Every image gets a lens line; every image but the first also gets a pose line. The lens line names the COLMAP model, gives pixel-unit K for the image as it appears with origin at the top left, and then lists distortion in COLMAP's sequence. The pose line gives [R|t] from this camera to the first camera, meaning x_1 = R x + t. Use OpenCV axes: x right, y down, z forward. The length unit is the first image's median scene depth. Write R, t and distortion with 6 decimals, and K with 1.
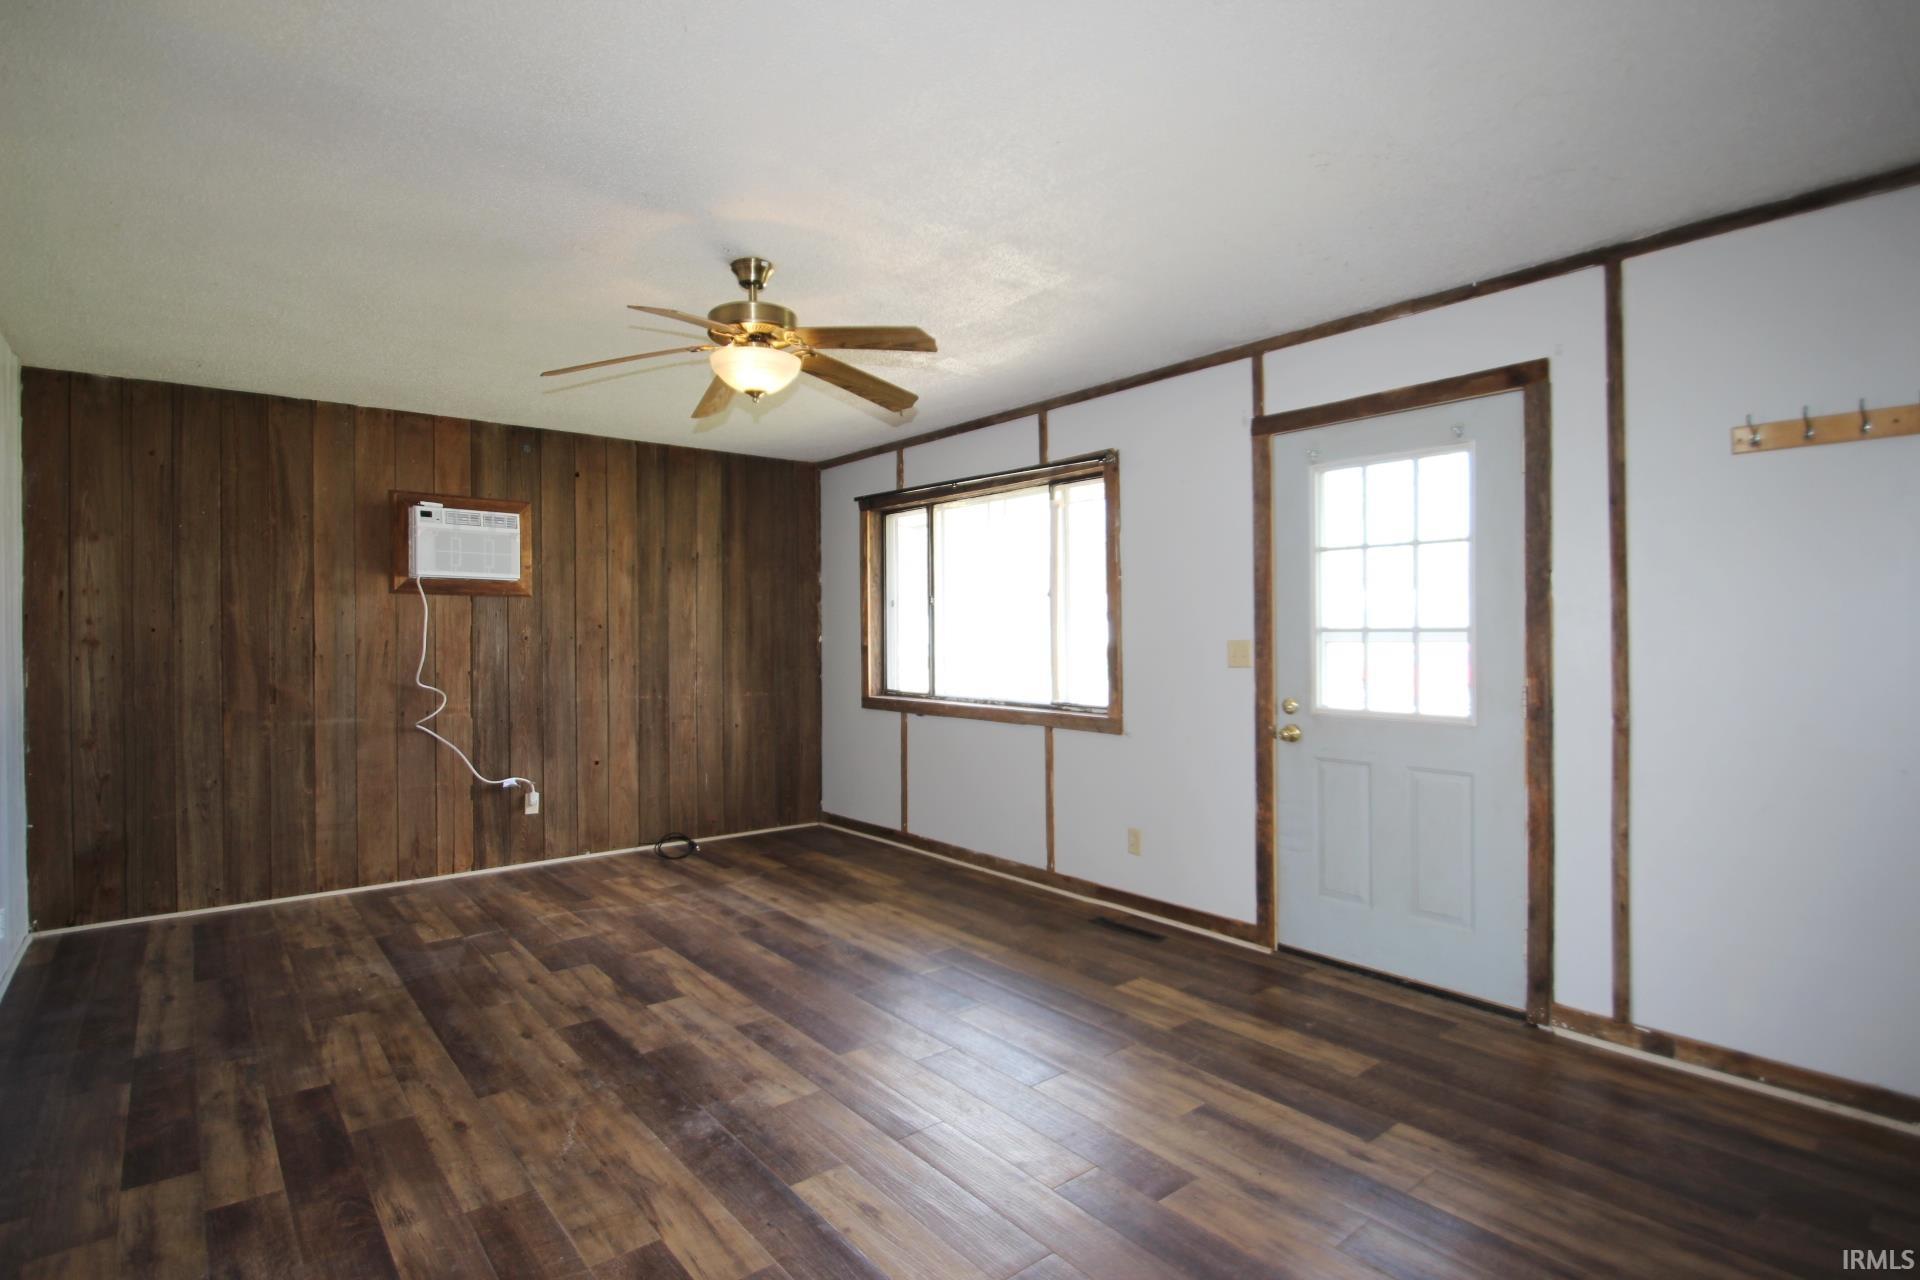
lens RADIAL K [[952.2, 0, 947.8], [0, 952.2, 639.8], [0, 0, 1]] dist [-0.006676, -0.008043]
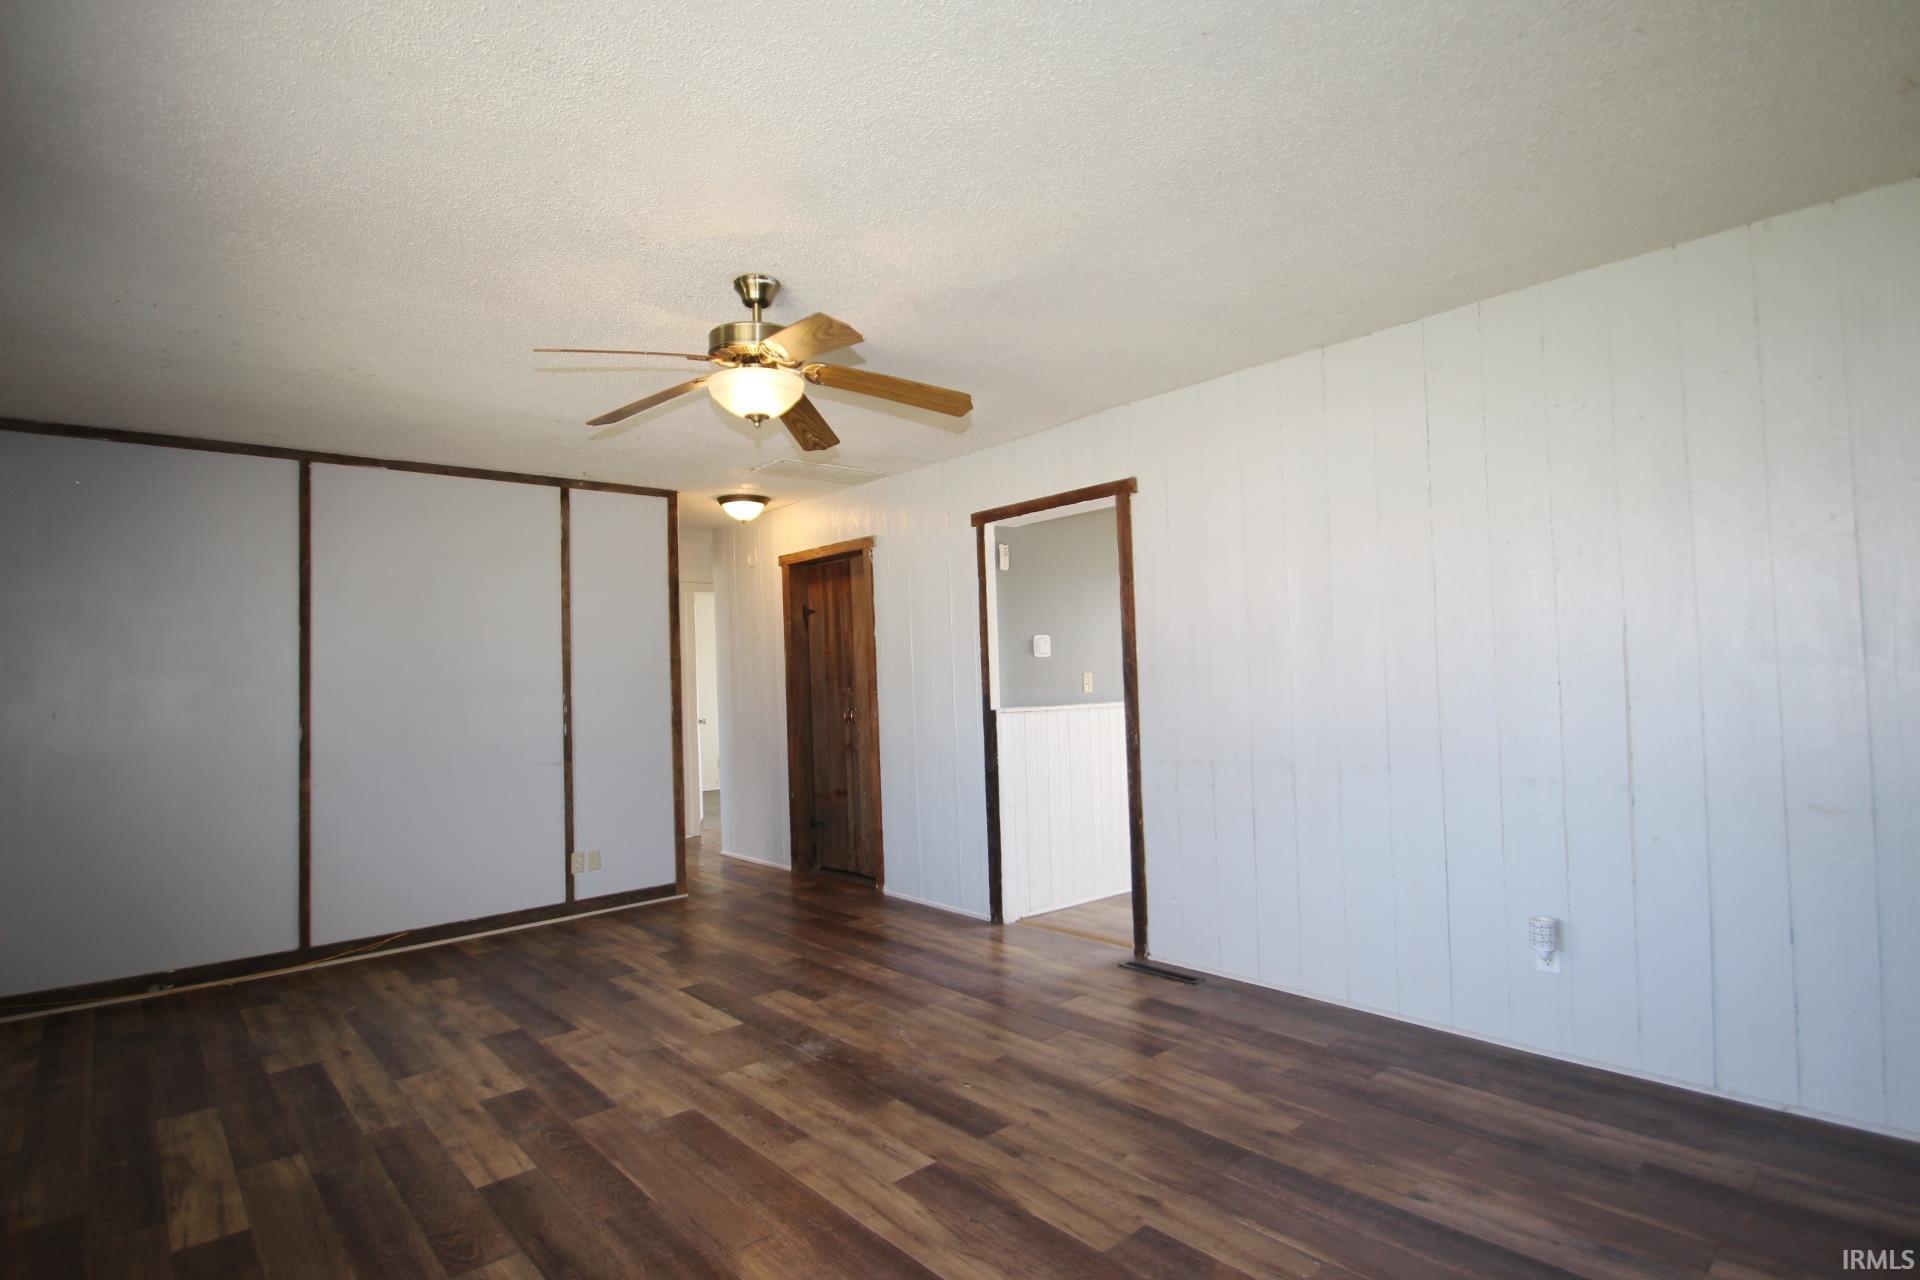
lens RADIAL K [[952.2, 0, 946.9], [0, 952.2, 641.7], [0, 0, 1]] dist [-0.006676, -0.008043]
pose [[-0.998344, 0.035146, -0.045540, -0.242694], [0.036546, 0.998873, -0.030278, -0.002434], [0.044425, -0.031892, -0.998504, 1.398223]]
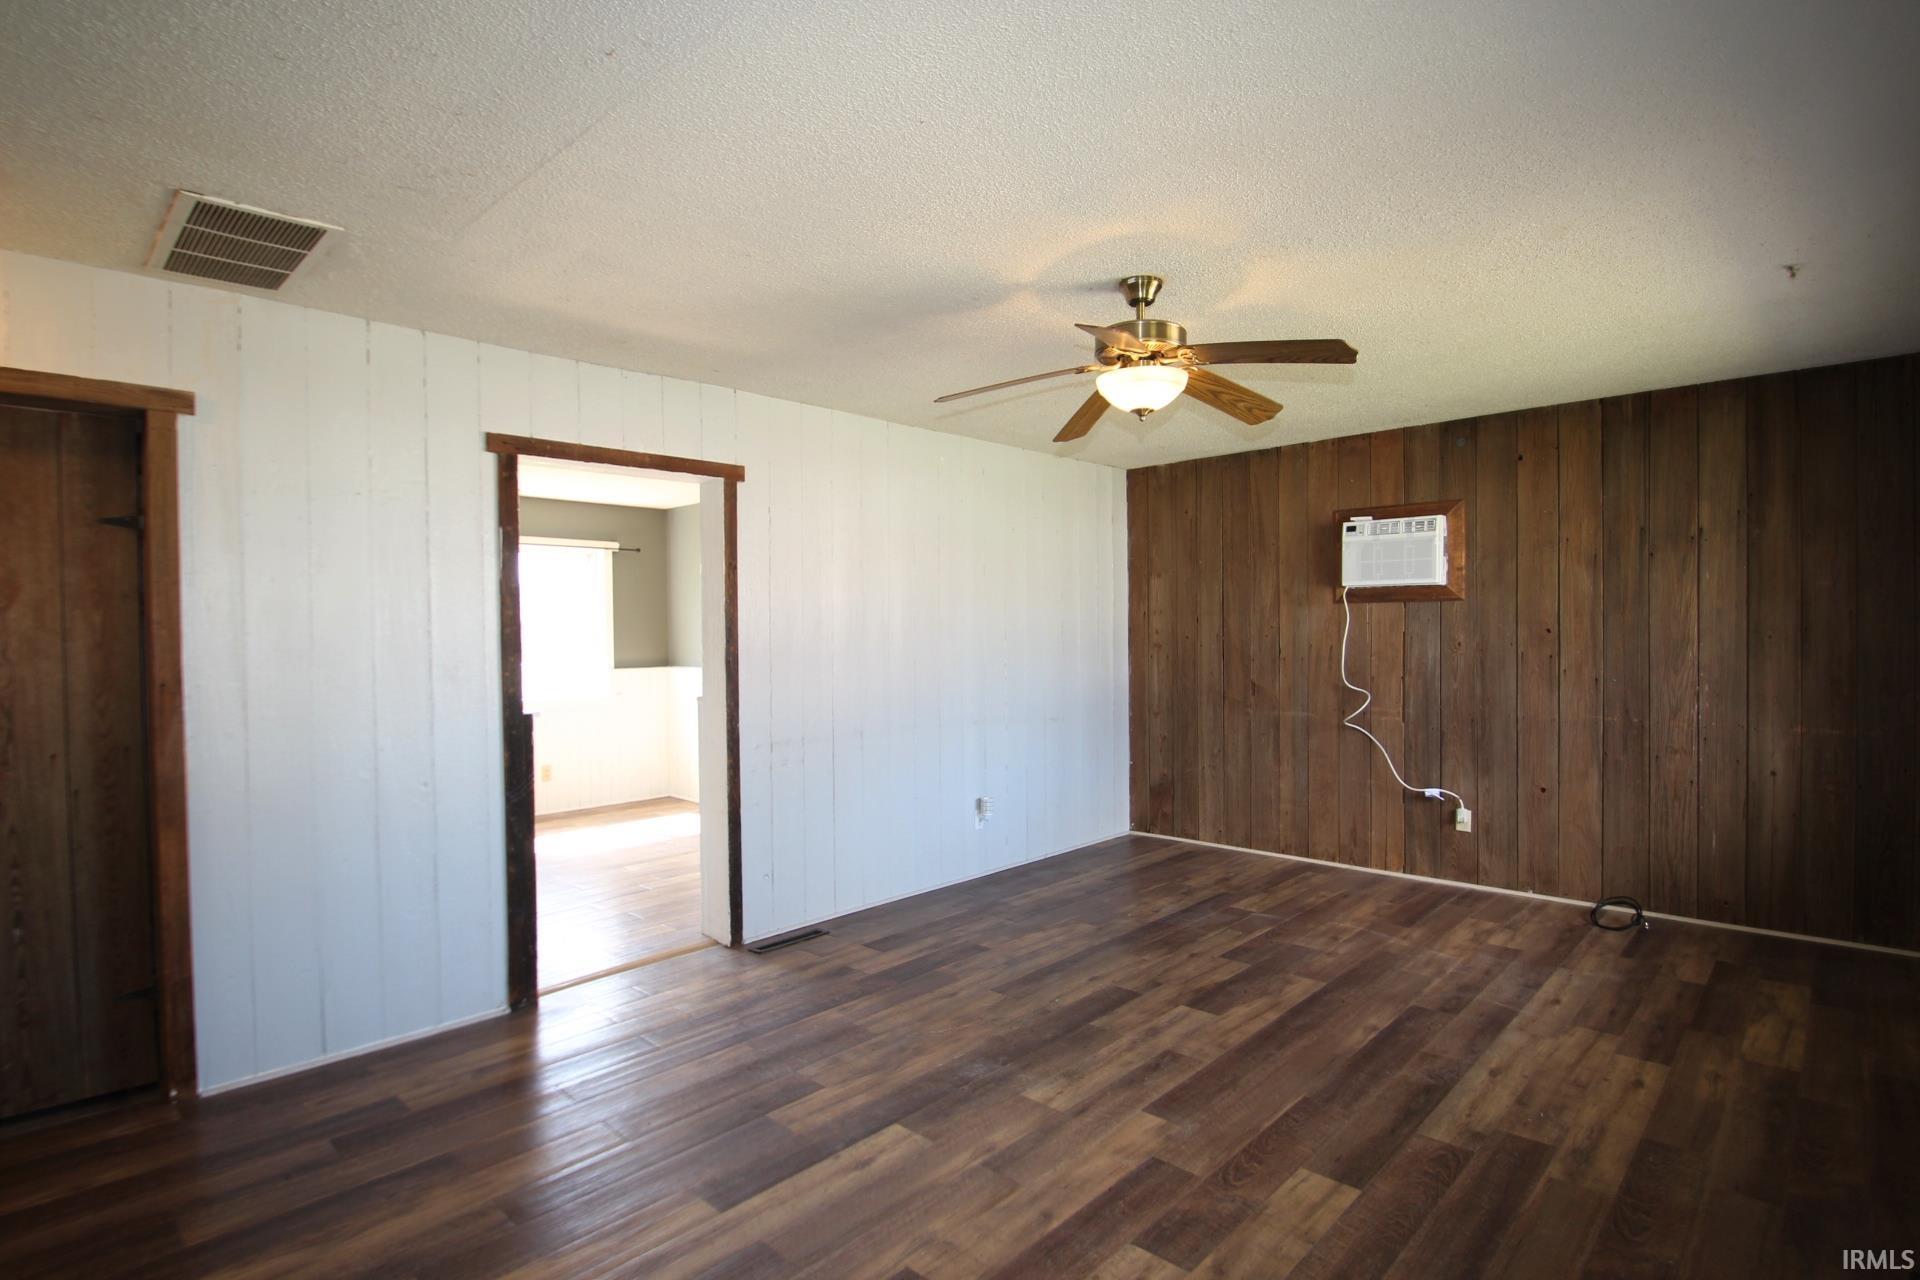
lens RADIAL K [[952.2, 0, 958.7], [0, 952.2, 640.6], [0, 0, 1]] dist [-0.006676, -0.008043]
pose [[0.131586, 0.010103, -0.991253, 0.545562], [0.007149, 0.999912, 0.011140, -0.024710], [0.991279, -0.008552, 0.131503, 0.491483]]
